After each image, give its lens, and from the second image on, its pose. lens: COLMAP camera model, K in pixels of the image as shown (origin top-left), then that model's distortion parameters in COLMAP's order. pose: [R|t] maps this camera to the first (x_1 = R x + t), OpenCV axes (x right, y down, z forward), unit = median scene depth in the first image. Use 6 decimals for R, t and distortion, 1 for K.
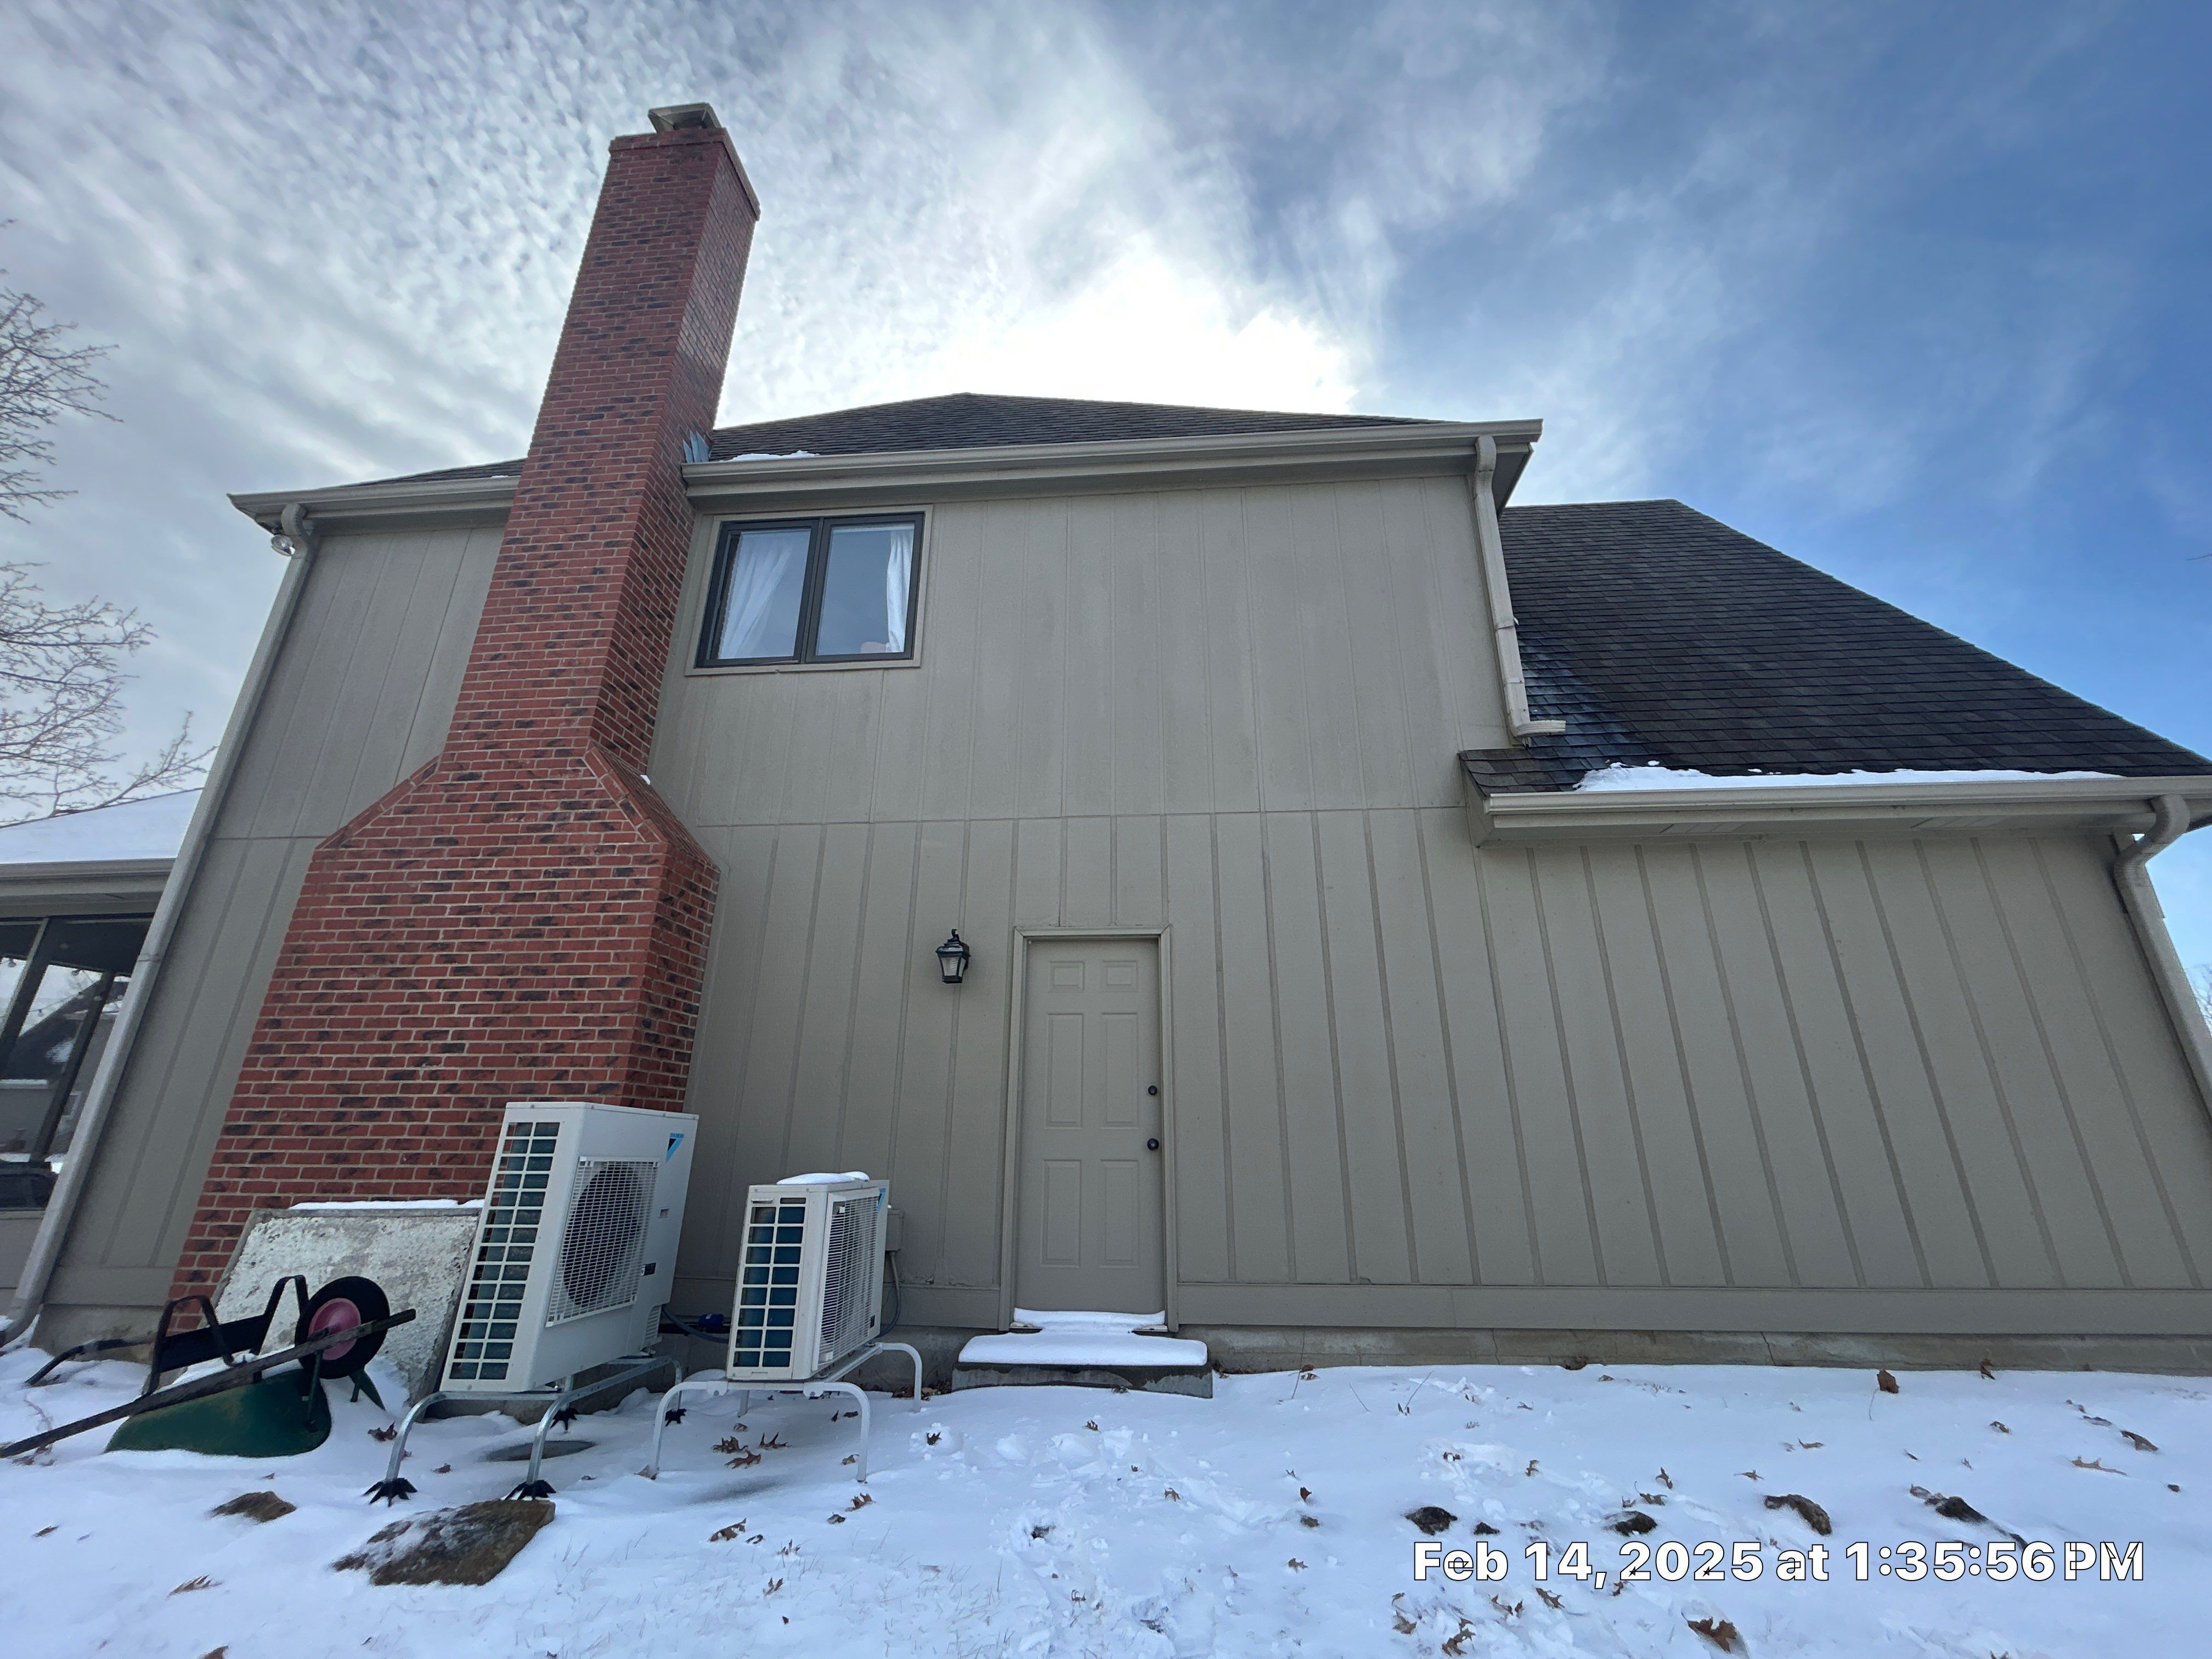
lens RADIAL K [[885.7, 0, 1106.4], [0, 885.7, 824.4], [0, 0, 1]] dist [0.000981, -0.000457]
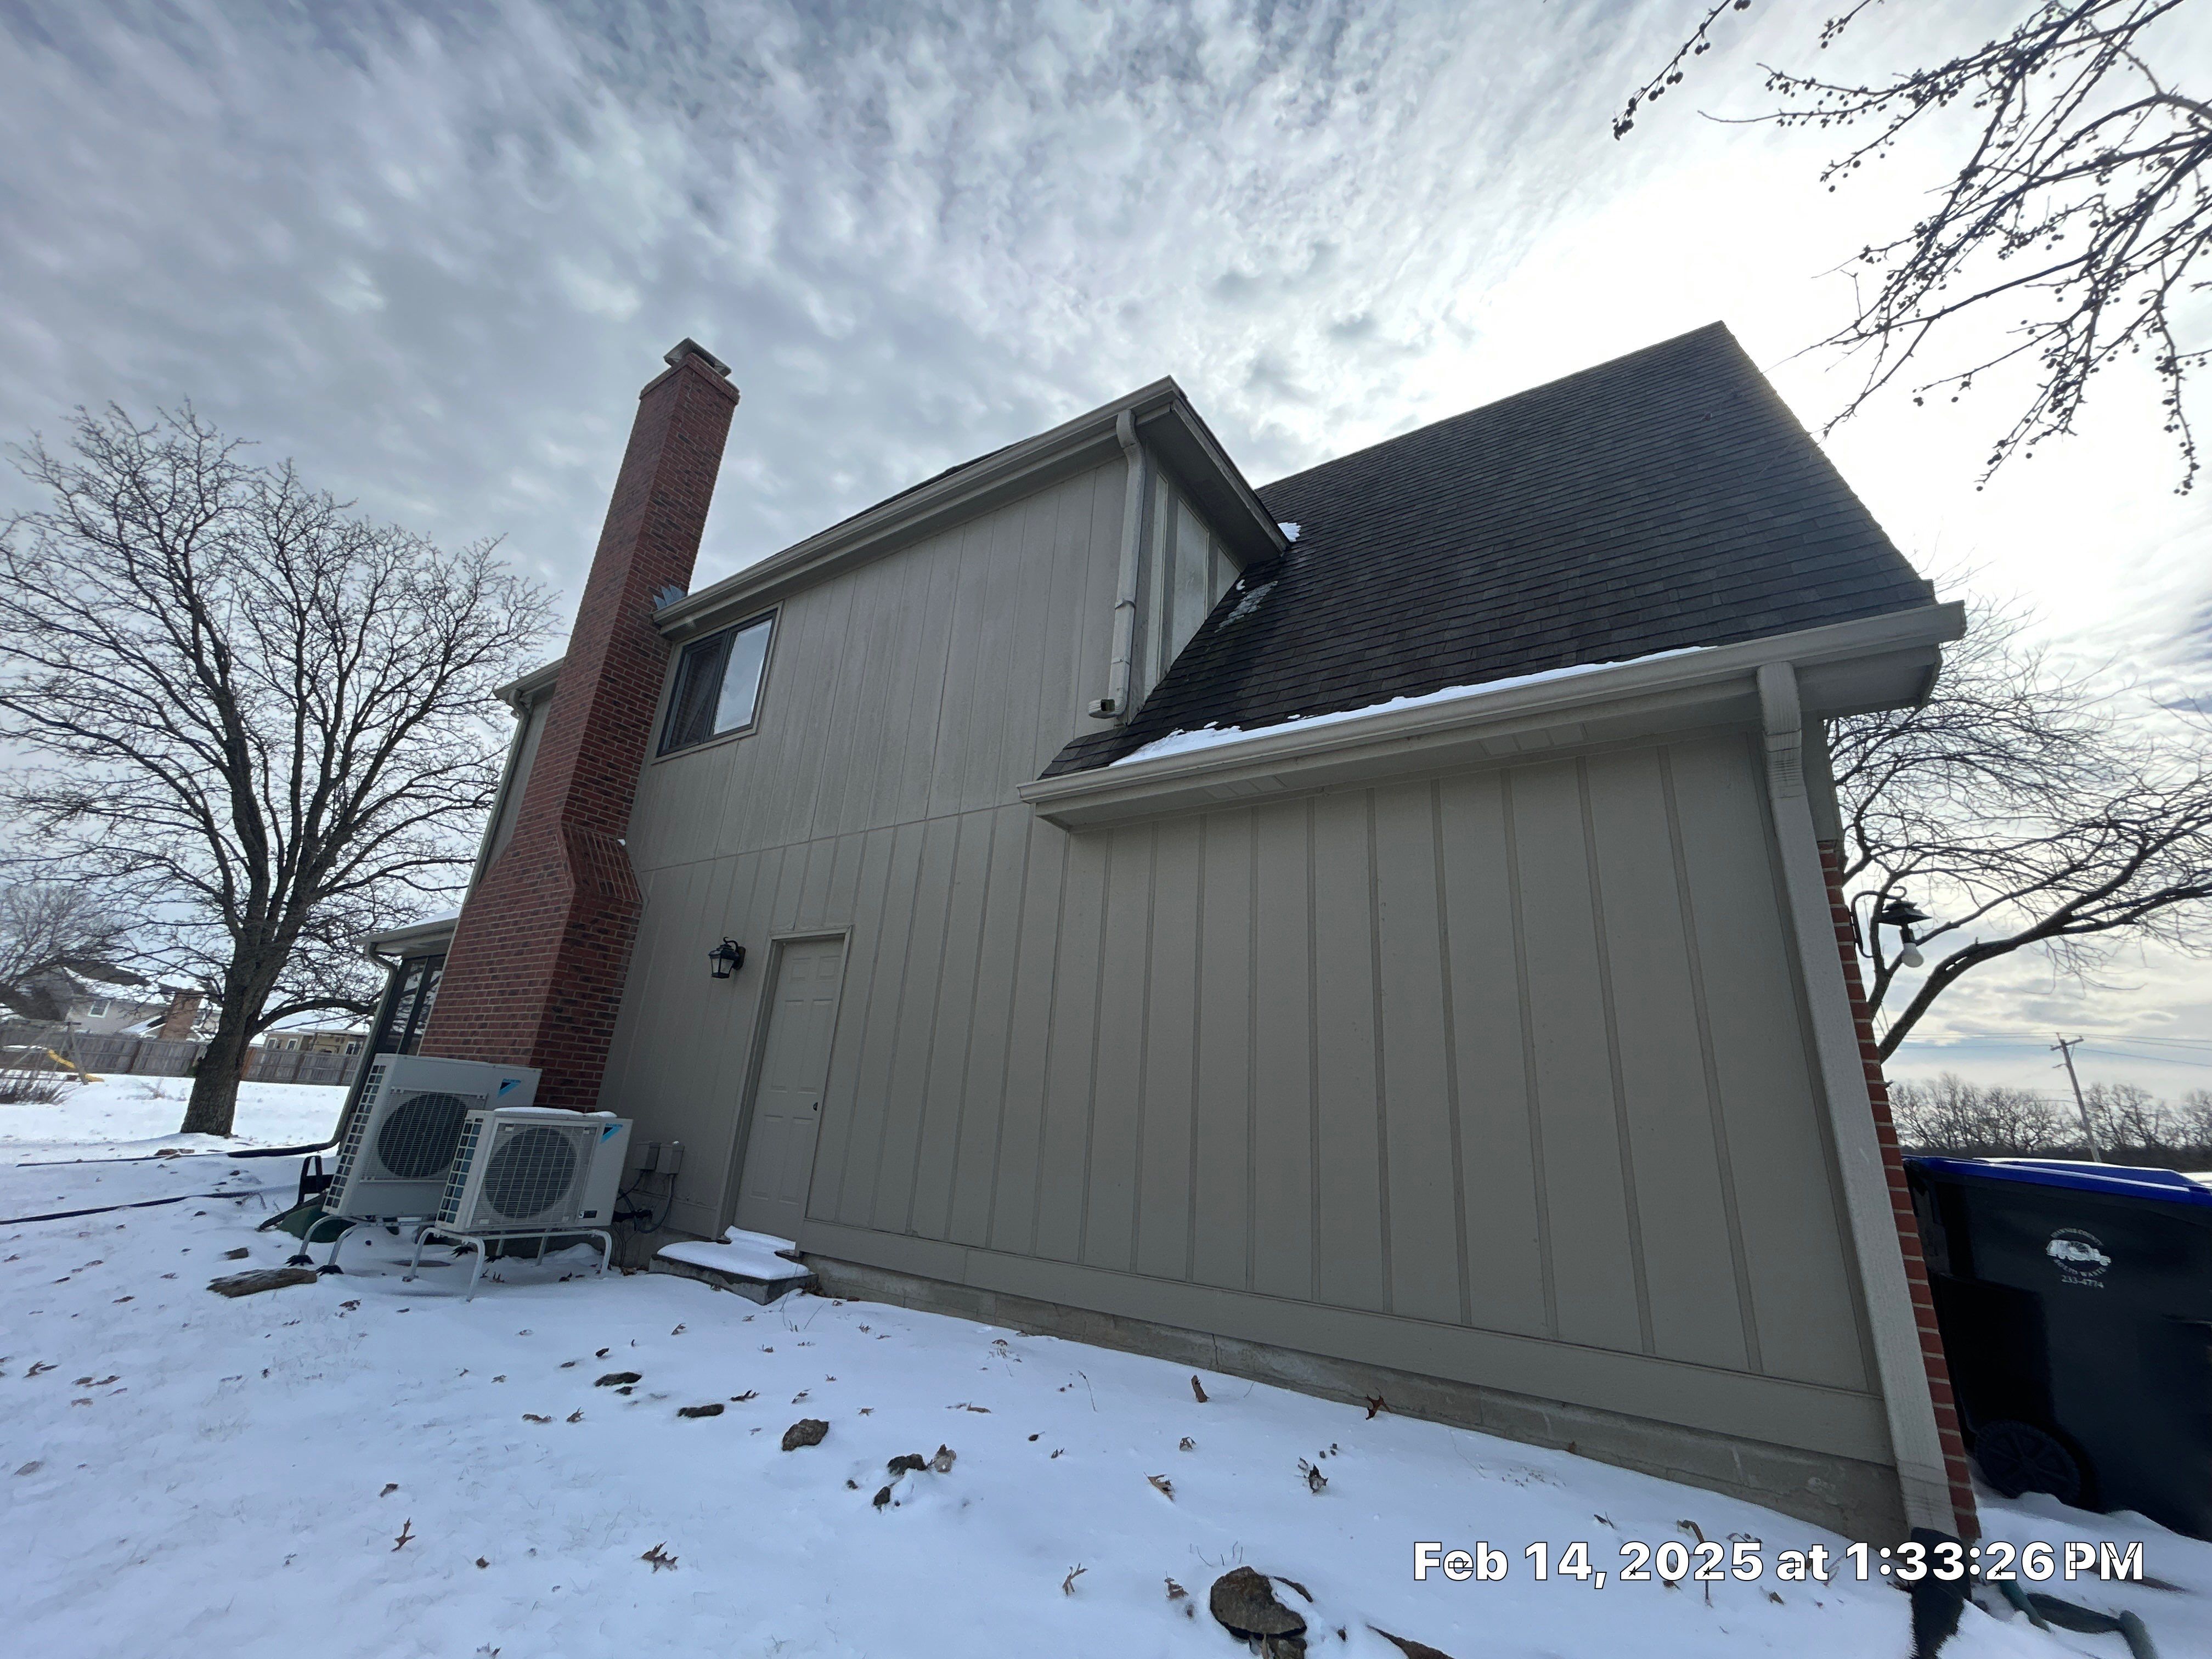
lens RADIAL K [[885.7, 0, 1109.4], [0, 885.7, 830.6], [0, 0, 1]] dist [0.000981, -0.000457]
pose [[0.871080, -0.103672, -0.480075, 1.001375], [0.106188, 0.994103, -0.022002, 0.053646], [0.479525, -0.031813, 0.876952, 0.137210]]
